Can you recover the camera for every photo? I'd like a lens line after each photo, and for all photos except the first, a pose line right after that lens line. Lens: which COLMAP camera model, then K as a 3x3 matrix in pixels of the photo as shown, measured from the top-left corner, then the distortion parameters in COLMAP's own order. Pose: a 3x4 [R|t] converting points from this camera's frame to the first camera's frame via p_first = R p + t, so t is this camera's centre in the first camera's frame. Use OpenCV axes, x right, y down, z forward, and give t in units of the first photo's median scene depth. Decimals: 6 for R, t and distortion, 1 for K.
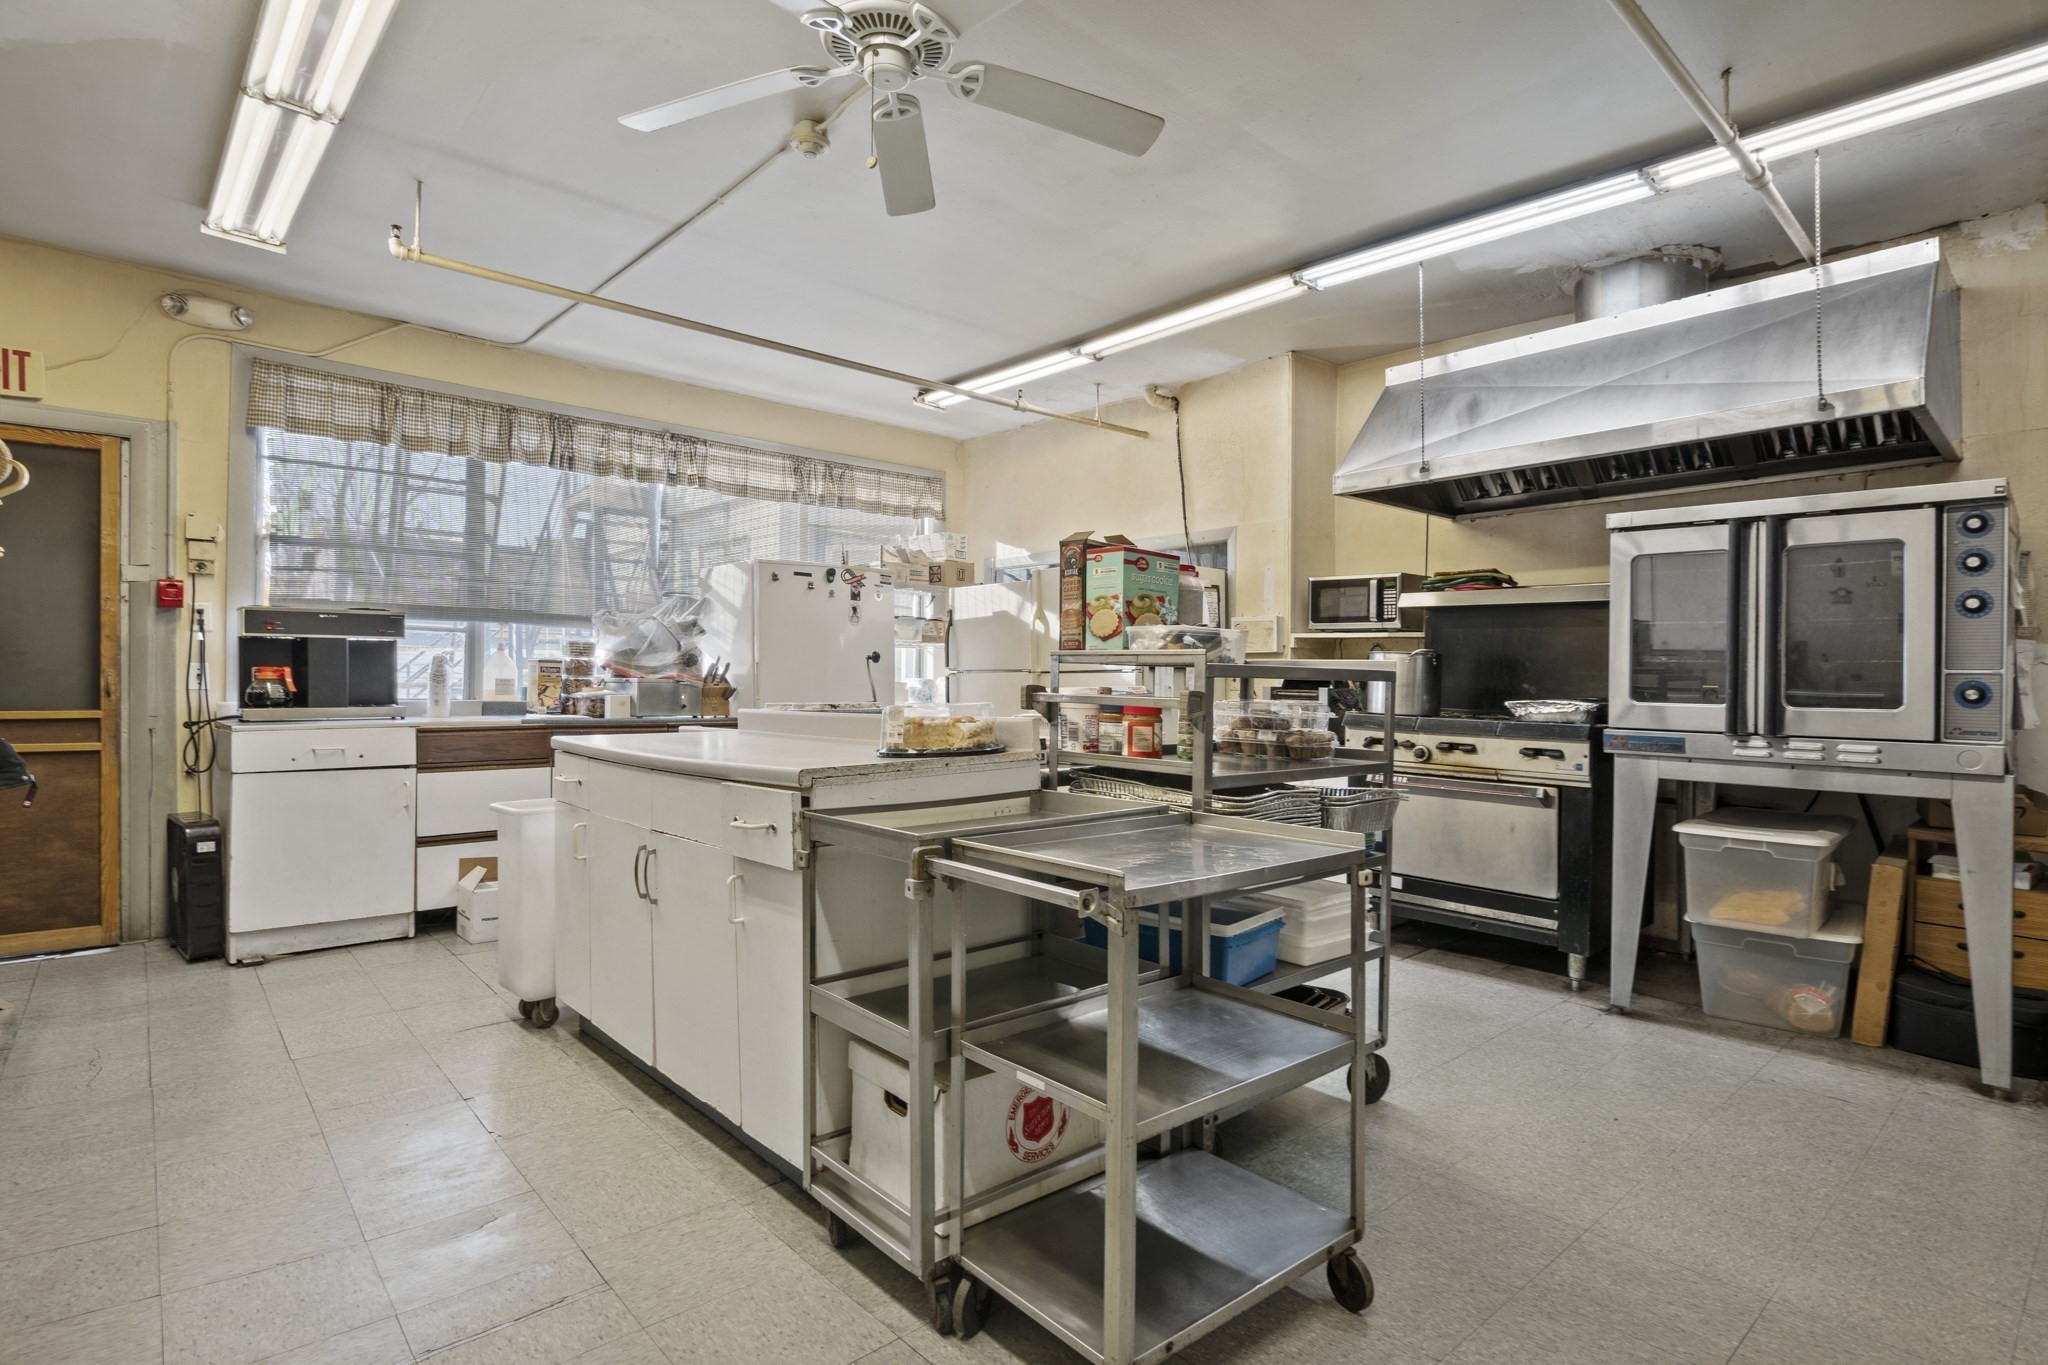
lens RADIAL K [[1019.0, 0, 1031.3], [0, 1019.0, 680.2], [0, 0, 1]] dist [-0.010494, -0.001276]
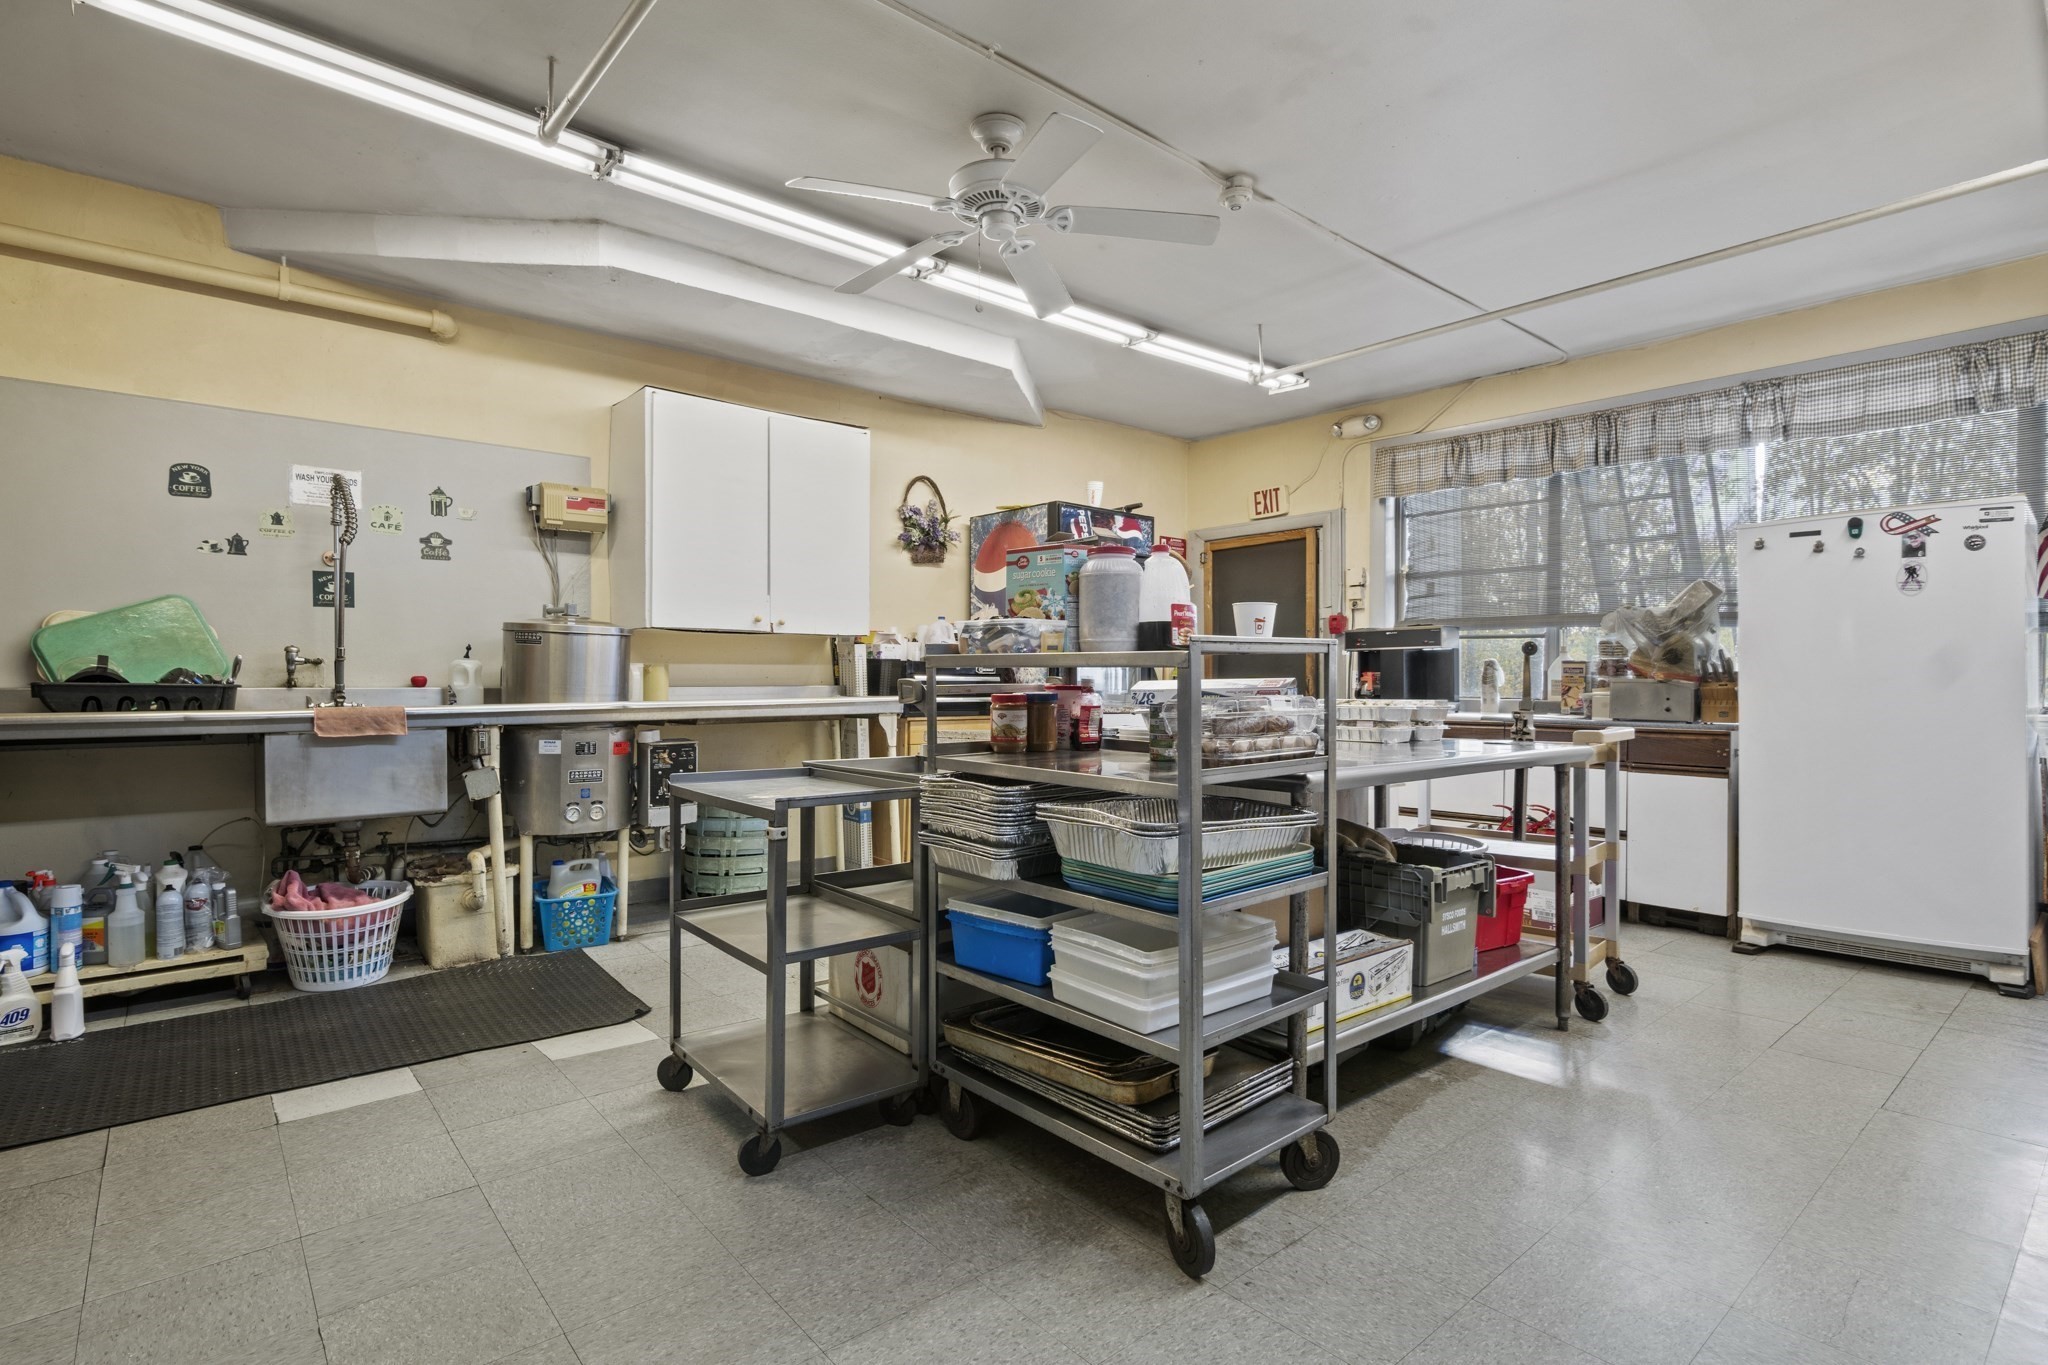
lens RADIAL K [[1019.0, 0, 1023.0], [0, 1019.0, 685.2], [0, 0, 1]] dist [-0.010494, -0.001276]
pose [[-0.029777, -0.004693, -0.999546, 1.152820], [-0.000766, 0.999989, -0.004672, 0.019605], [0.999556, 0.000627, -0.029780, 1.009186]]
